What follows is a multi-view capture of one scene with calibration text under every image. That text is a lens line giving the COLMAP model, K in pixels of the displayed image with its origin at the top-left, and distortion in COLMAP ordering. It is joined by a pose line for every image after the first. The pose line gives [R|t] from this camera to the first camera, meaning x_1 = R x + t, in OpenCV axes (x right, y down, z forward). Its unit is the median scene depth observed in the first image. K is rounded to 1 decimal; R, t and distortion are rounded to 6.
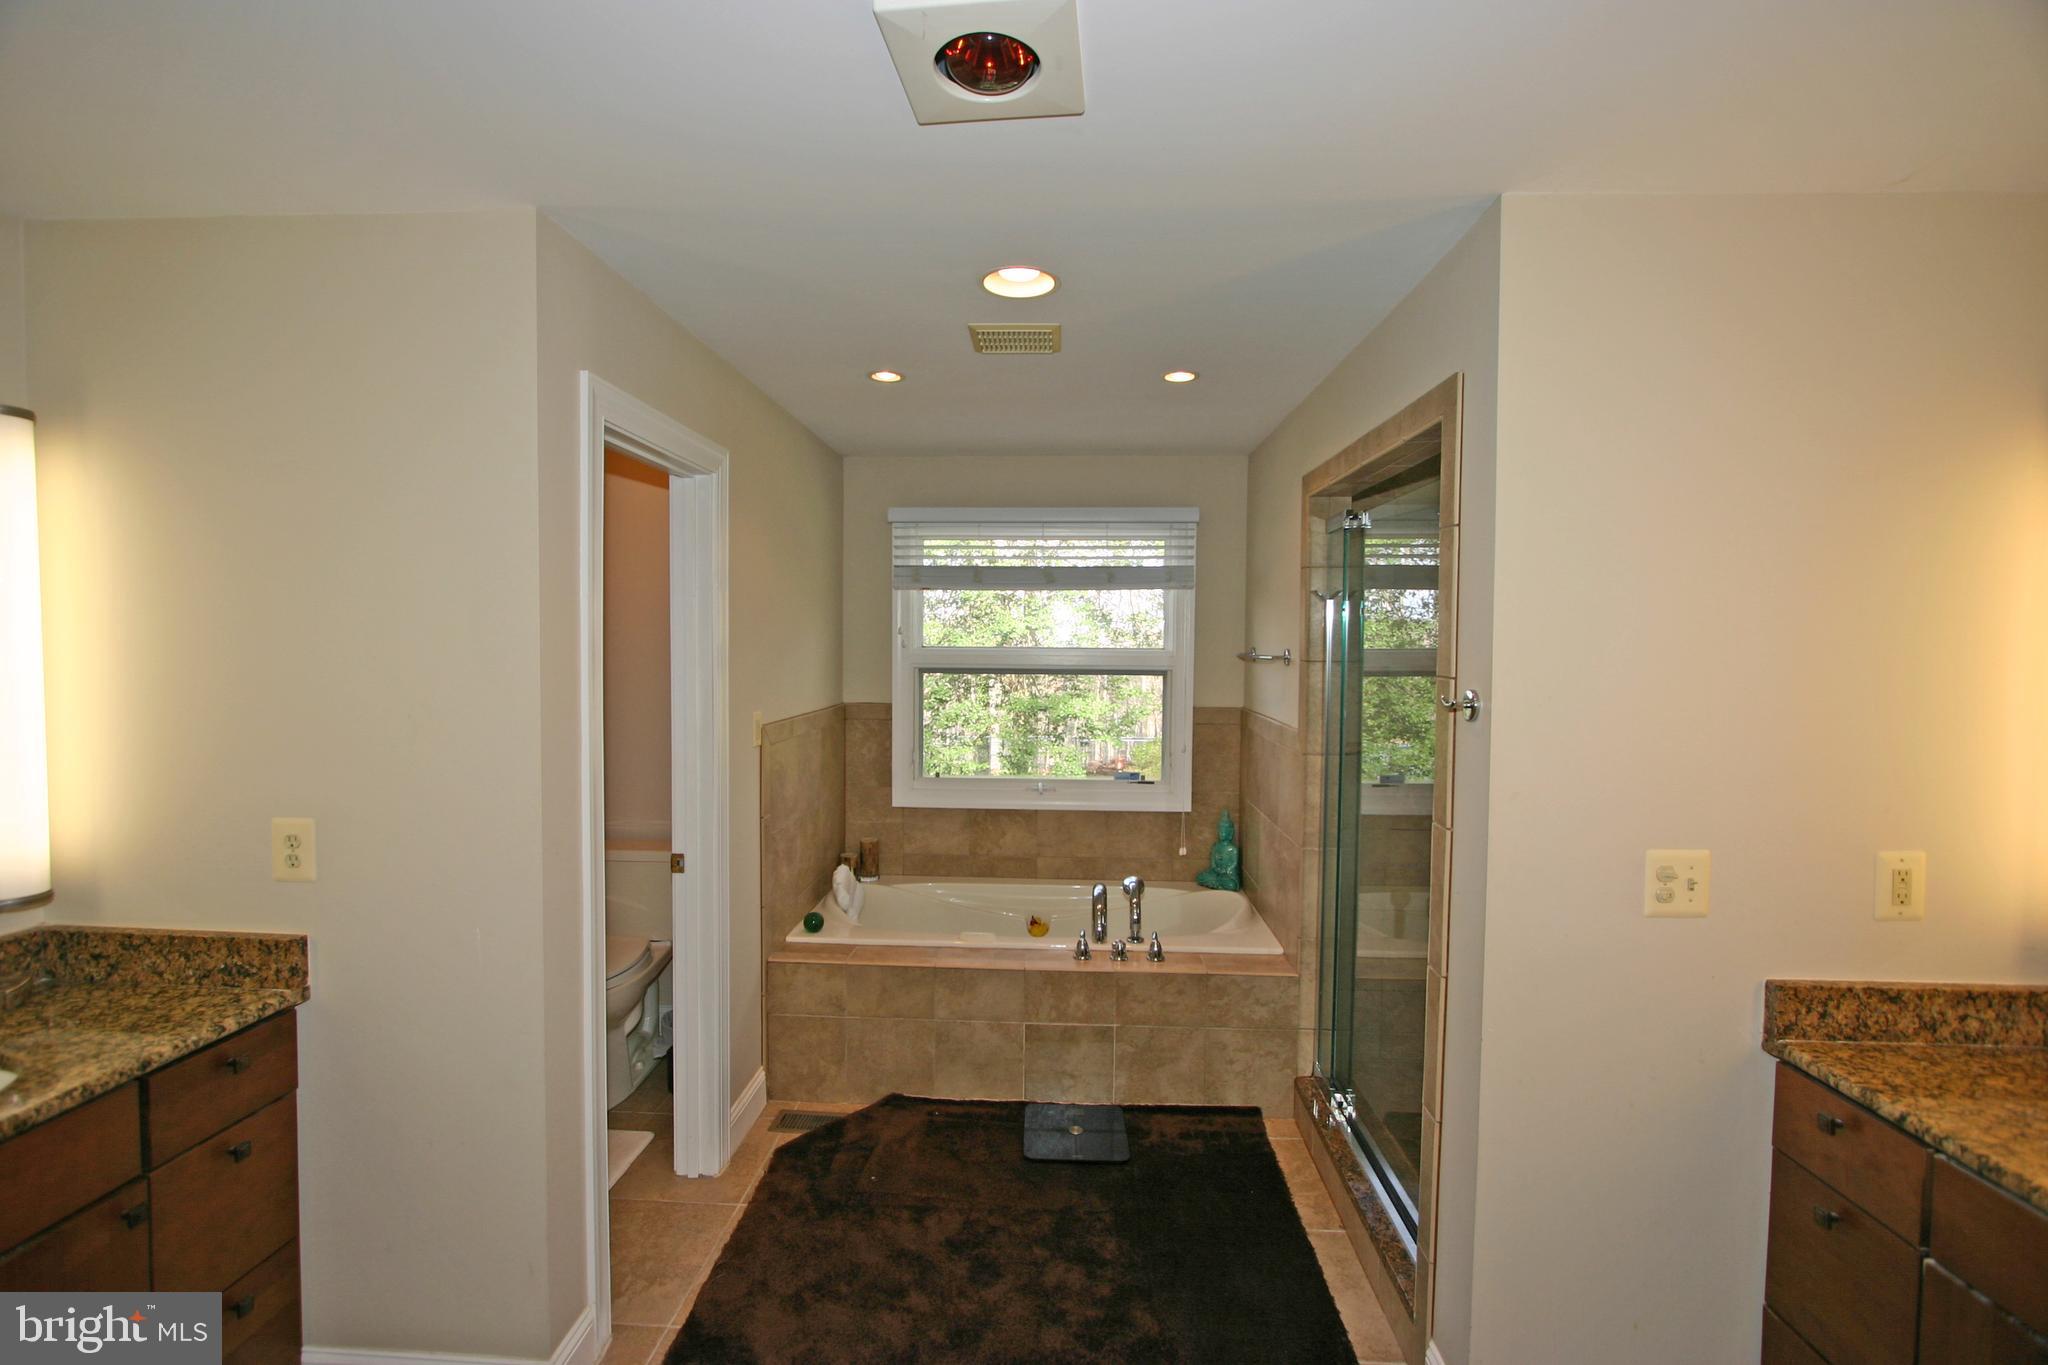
lens RADIAL K [[926.4, 0, 1018.8], [0, 926.4, 681.4], [0, 0, 1]] dist [-0.001892, -0.000005]
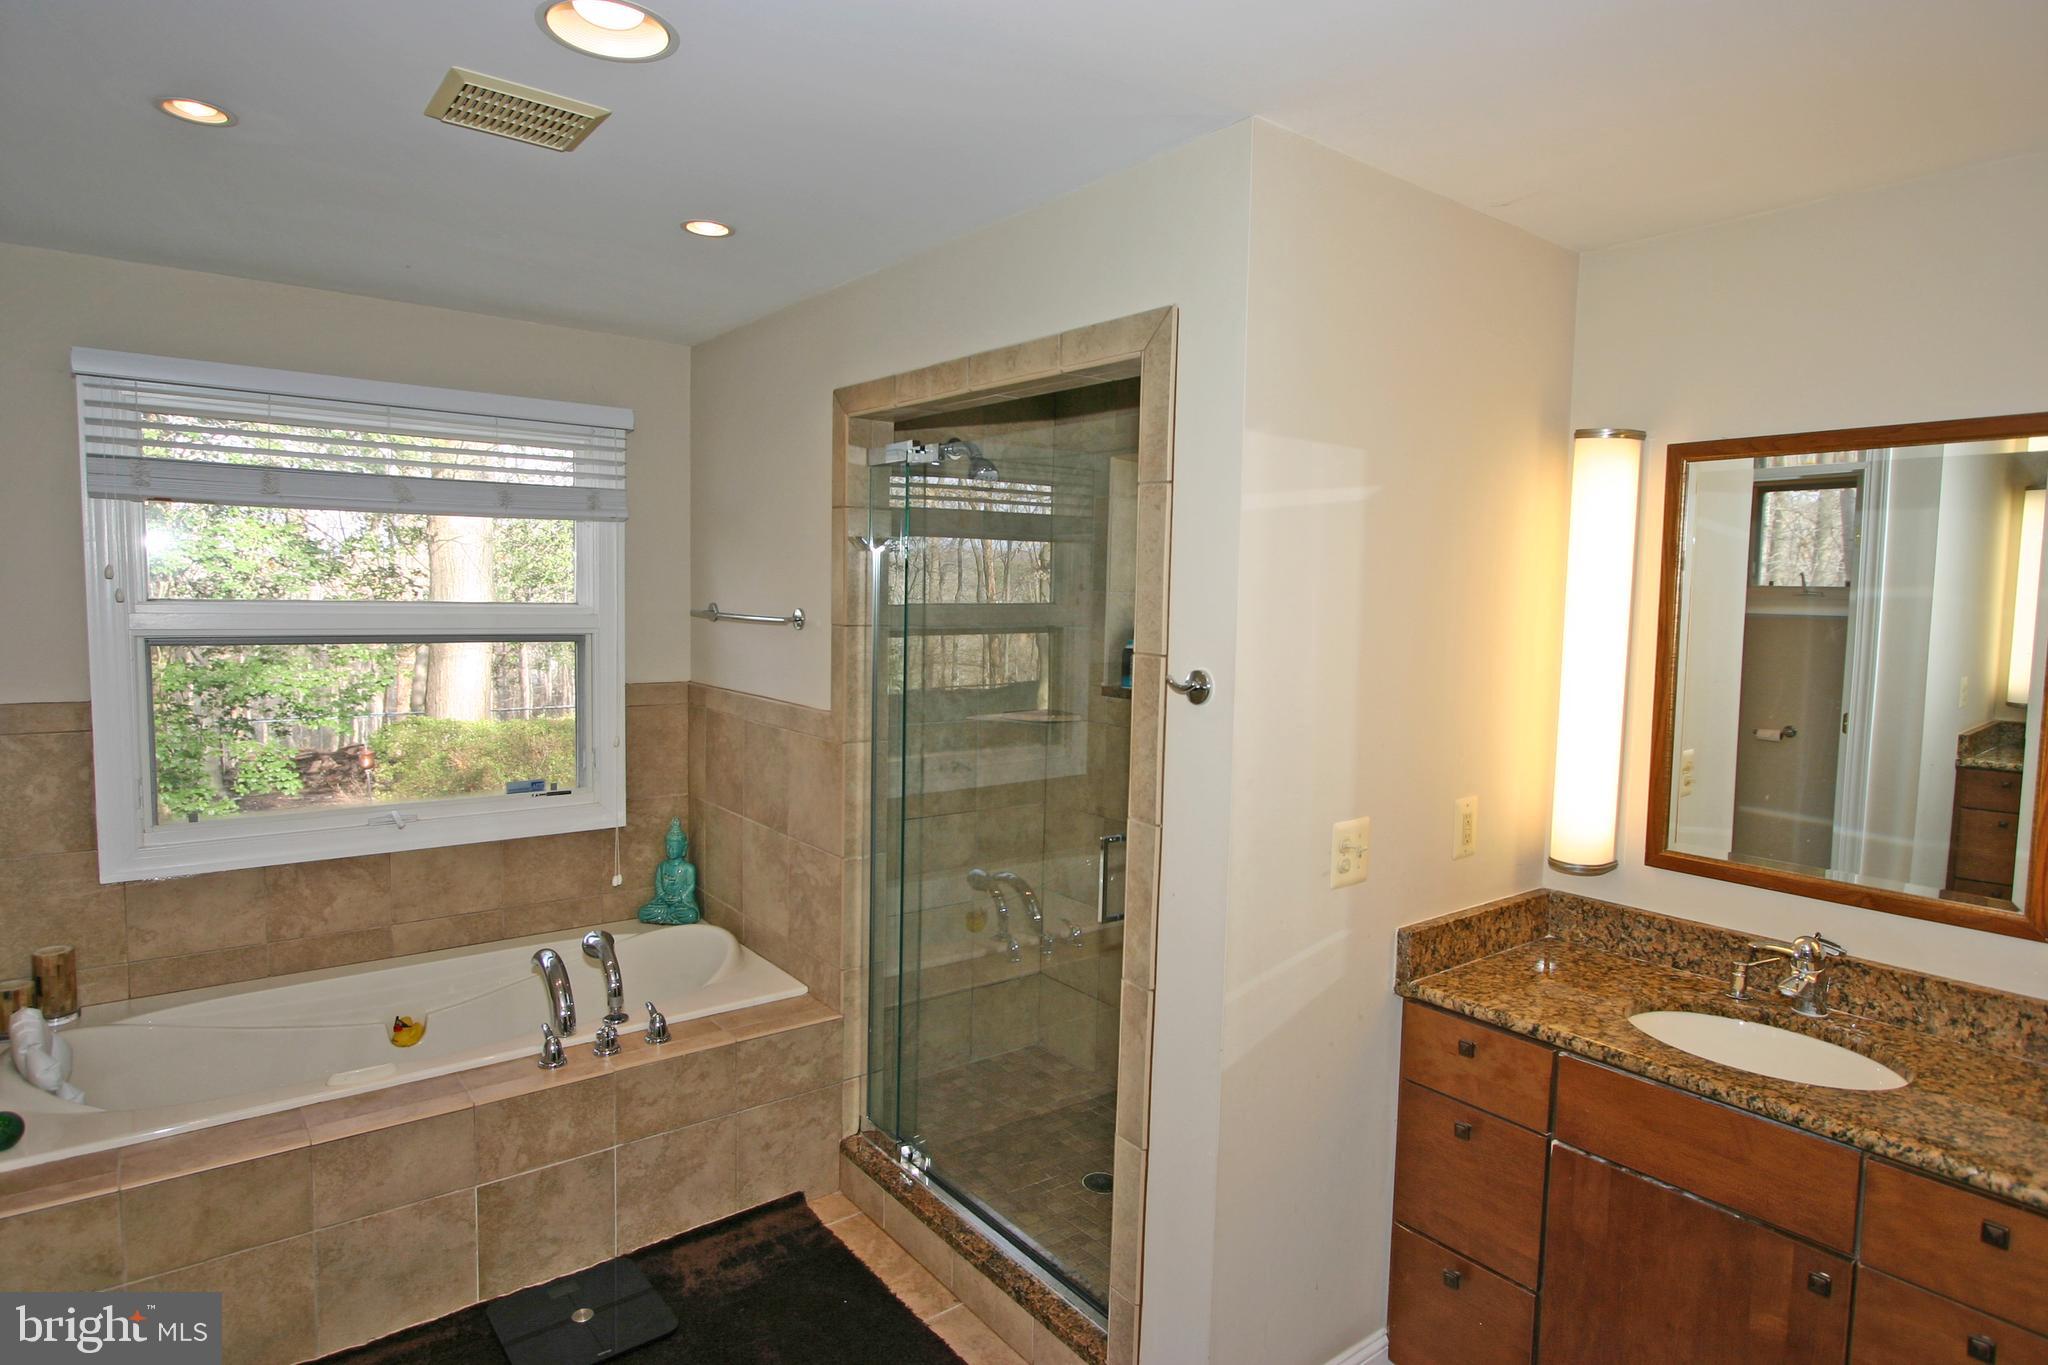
lens RADIAL K [[1123.1, 0, 1024.0], [0, 1123.1, 682.5], [0, 0, 1]] dist [-0.002481, 0.001291]
pose [[0.760532, -0.044287, 0.647788, -0.195879], [0.012958, 0.998508, 0.053052, -0.021787], [-0.649171, -0.031953, 0.759971, 0.161909]]
